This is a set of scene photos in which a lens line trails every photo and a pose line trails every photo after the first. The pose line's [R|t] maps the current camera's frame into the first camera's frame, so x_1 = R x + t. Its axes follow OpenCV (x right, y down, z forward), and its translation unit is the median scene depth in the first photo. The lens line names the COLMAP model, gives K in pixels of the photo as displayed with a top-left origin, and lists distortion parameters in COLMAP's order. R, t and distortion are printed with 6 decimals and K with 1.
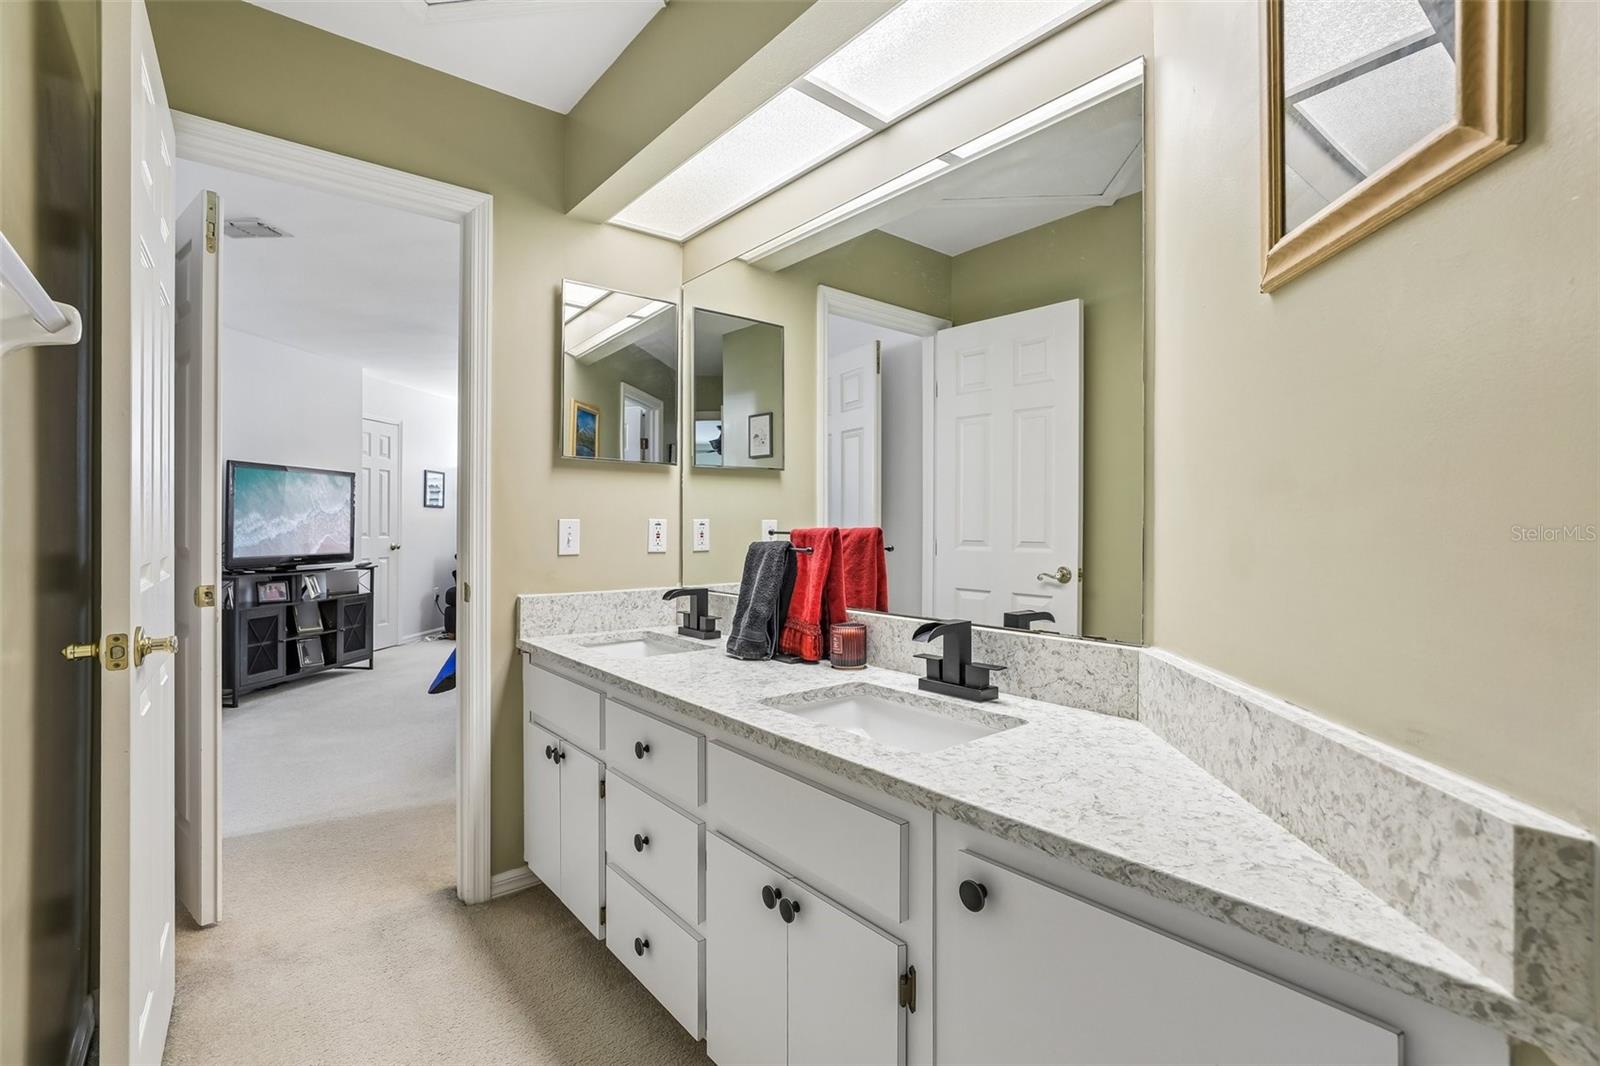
lens RADIAL K [[730.9, 0, 811.3], [0, 730.9, 529.7], [0, 0, 1]] dist [-0.017231, 0.002099]
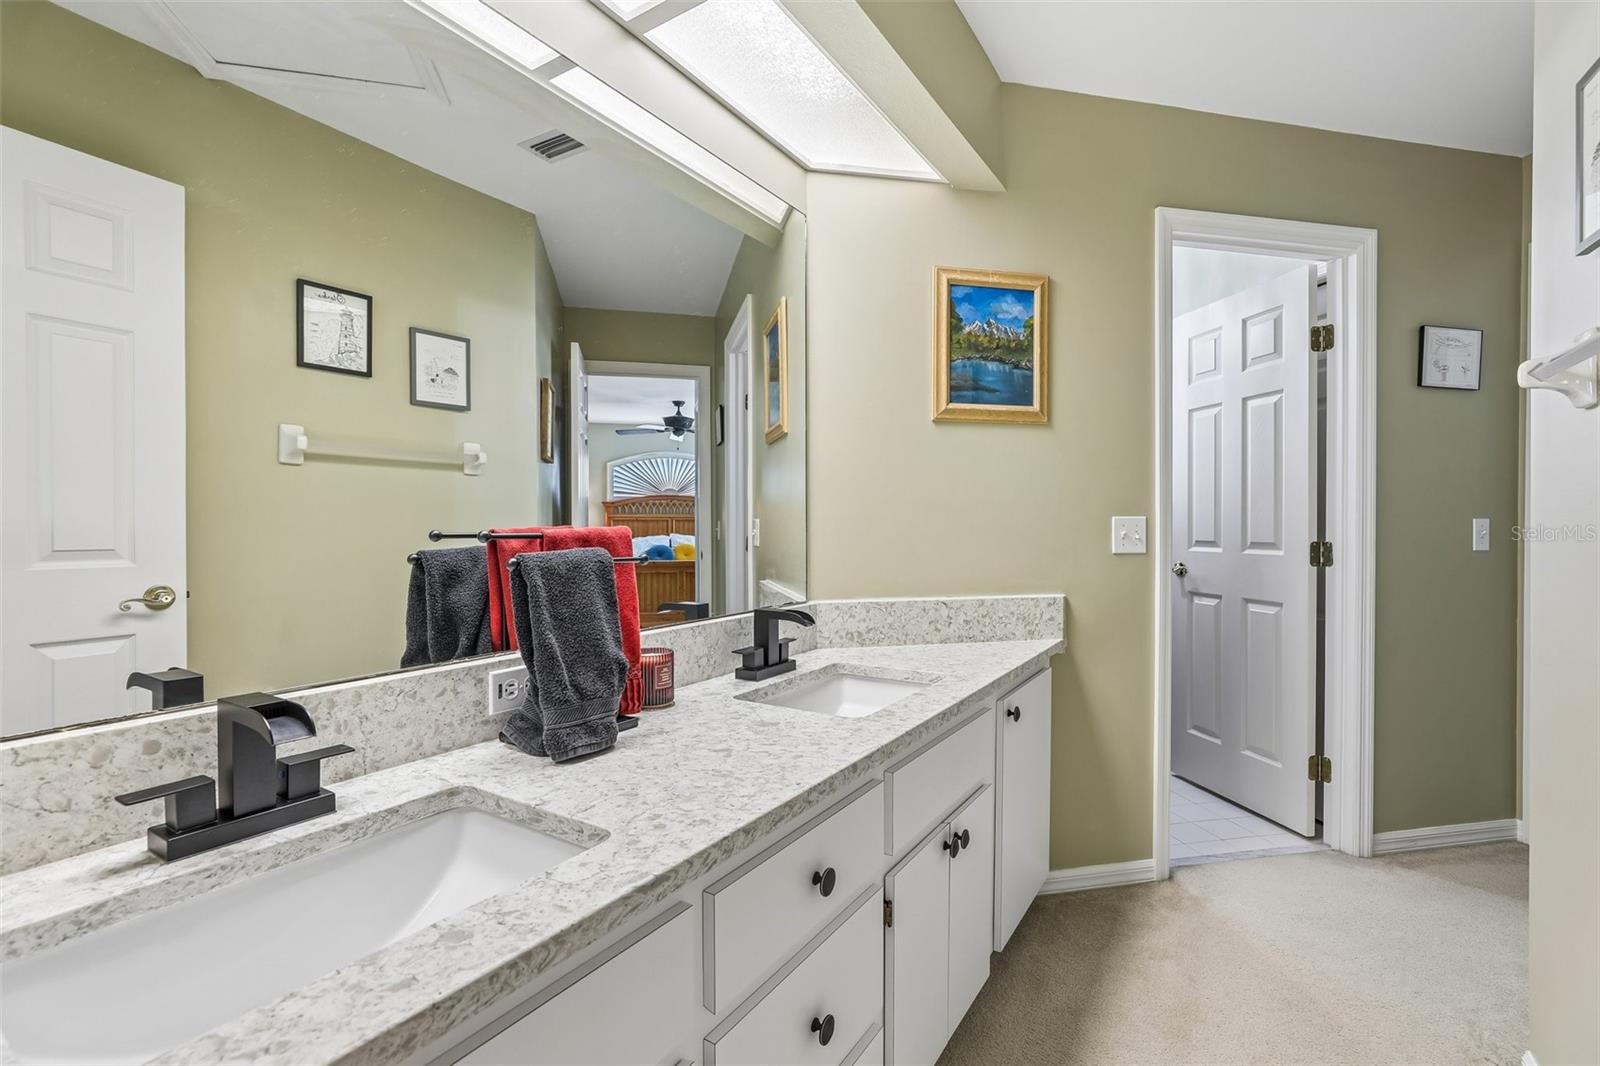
lens RADIAL K [[730.9, 0, 802.3], [0, 730.9, 529.7], [0, 0, 1]] dist [-0.017231, 0.002099]
pose [[-0.312648, -0.007520, 0.949839, -1.840891], [0.003031, 0.999956, 0.008915, -0.010160], [-0.949864, 0.005666, -0.312611, 2.732212]]
